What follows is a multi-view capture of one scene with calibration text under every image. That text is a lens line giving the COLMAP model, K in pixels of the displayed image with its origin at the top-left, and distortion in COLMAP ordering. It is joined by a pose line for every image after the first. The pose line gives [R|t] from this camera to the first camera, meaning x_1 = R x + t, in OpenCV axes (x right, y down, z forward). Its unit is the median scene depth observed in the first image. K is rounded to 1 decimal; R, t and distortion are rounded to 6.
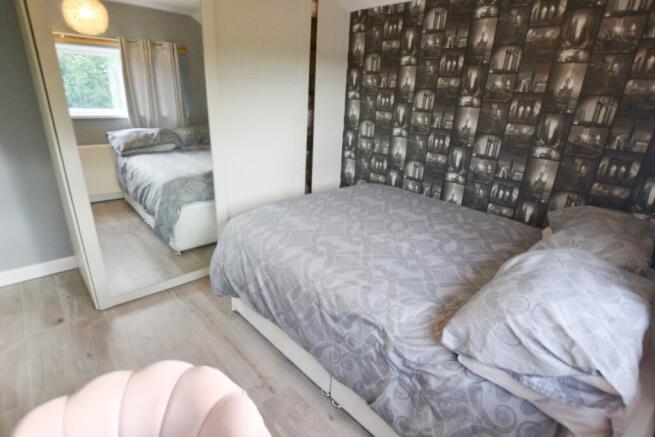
lens RADIAL K [[334.3, 0, 327.5], [0, 334.3, 218.5], [0, 0, 1]] dist [-0.019306, -0.000444]
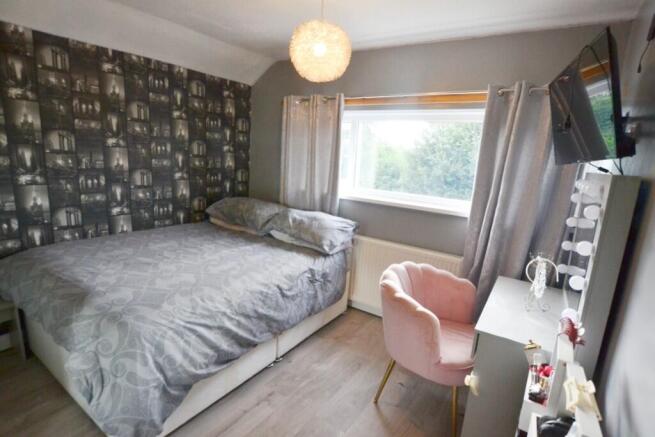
lens RADIAL K [[334.3, 0, 327.5], [0, 334.3, 218.5], [0, 0, 1]] dist [-0.019306, -0.000444]
pose [[-0.223222, -0.247155, 0.942914, -0.854473], [0.270096, 0.913763, 0.303456, -0.262948], [-0.936600, 0.322415, -0.137217, 0.562376]]
